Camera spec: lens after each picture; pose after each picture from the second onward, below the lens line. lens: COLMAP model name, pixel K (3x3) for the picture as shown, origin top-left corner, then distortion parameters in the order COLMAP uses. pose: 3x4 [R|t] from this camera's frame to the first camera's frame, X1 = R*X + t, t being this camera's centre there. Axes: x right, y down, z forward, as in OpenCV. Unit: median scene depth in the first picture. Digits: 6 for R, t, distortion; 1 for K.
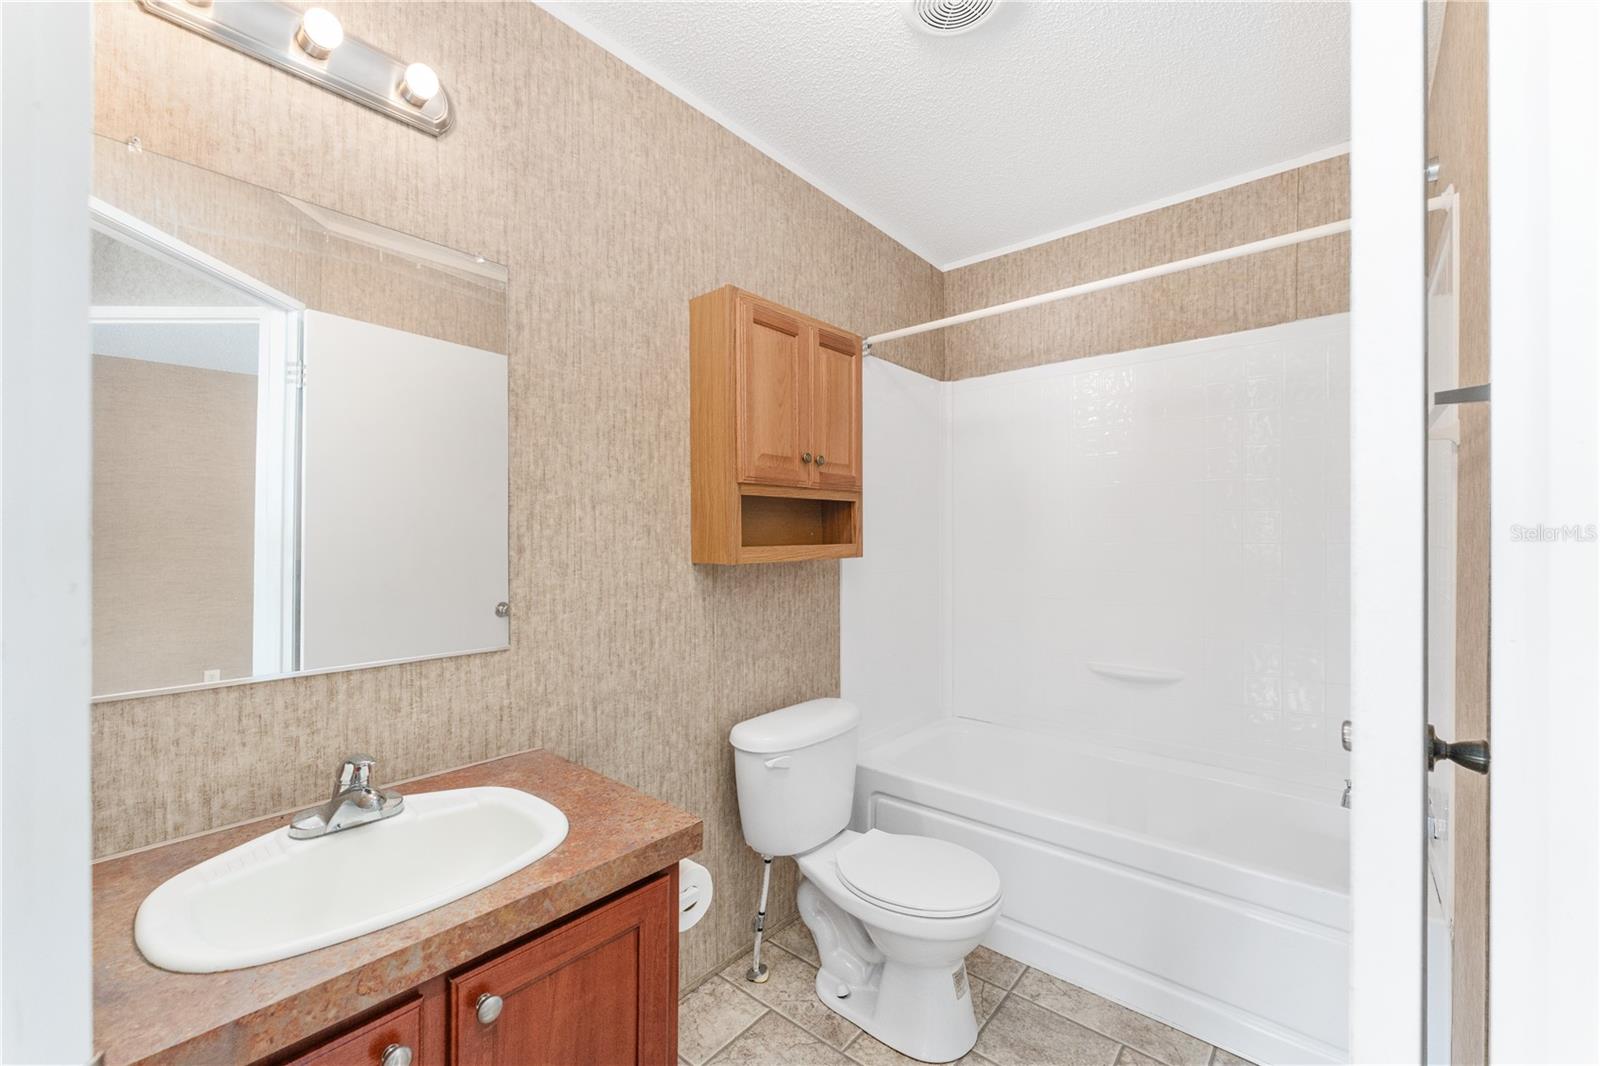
lens RADIAL K [[647.8, 0, 797.7], [0, 647.8, 536.3], [0, 0, 1]] dist [-0.000539, -0.000429]
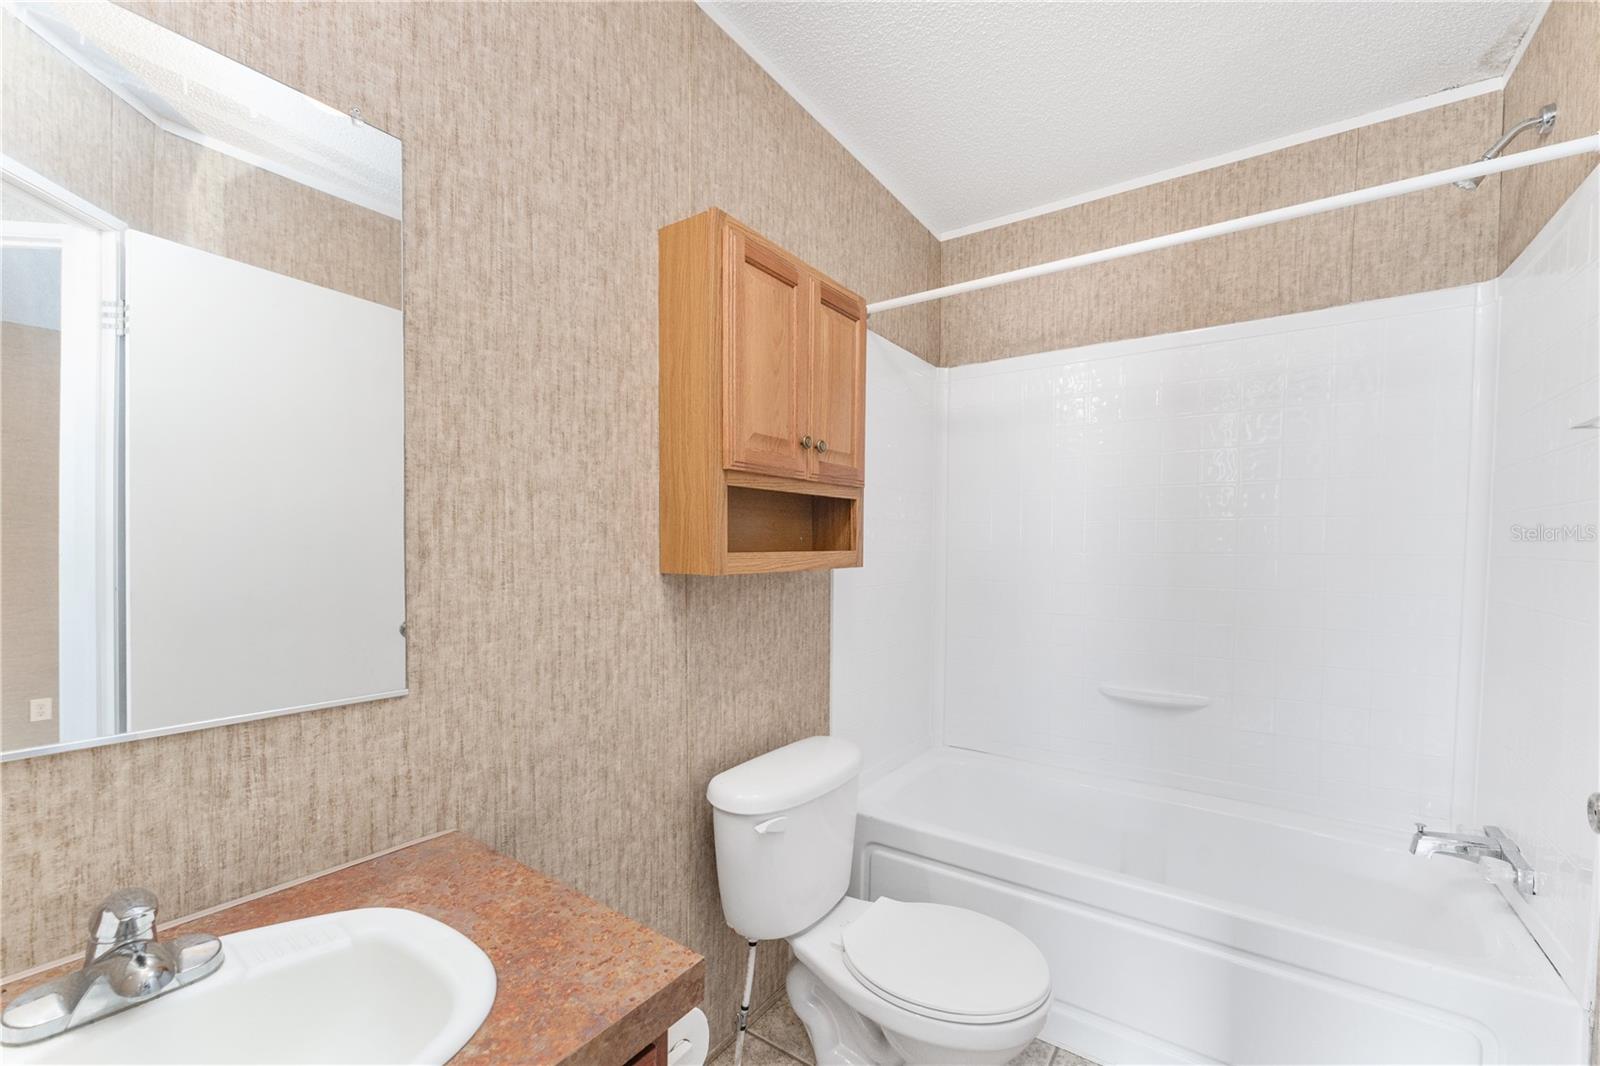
lens RADIAL K [[654.8, 0, 803.0], [0, 654.8, 561.4], [0, 0, 1]] dist [-0.001358, -0.000243]
pose [[0.994881, 0.007987, 0.100742, -0.074948], [-0.010514, 0.999643, 0.024572, 0.006465], [-0.100509, -0.025505, 0.994609, 0.210485]]
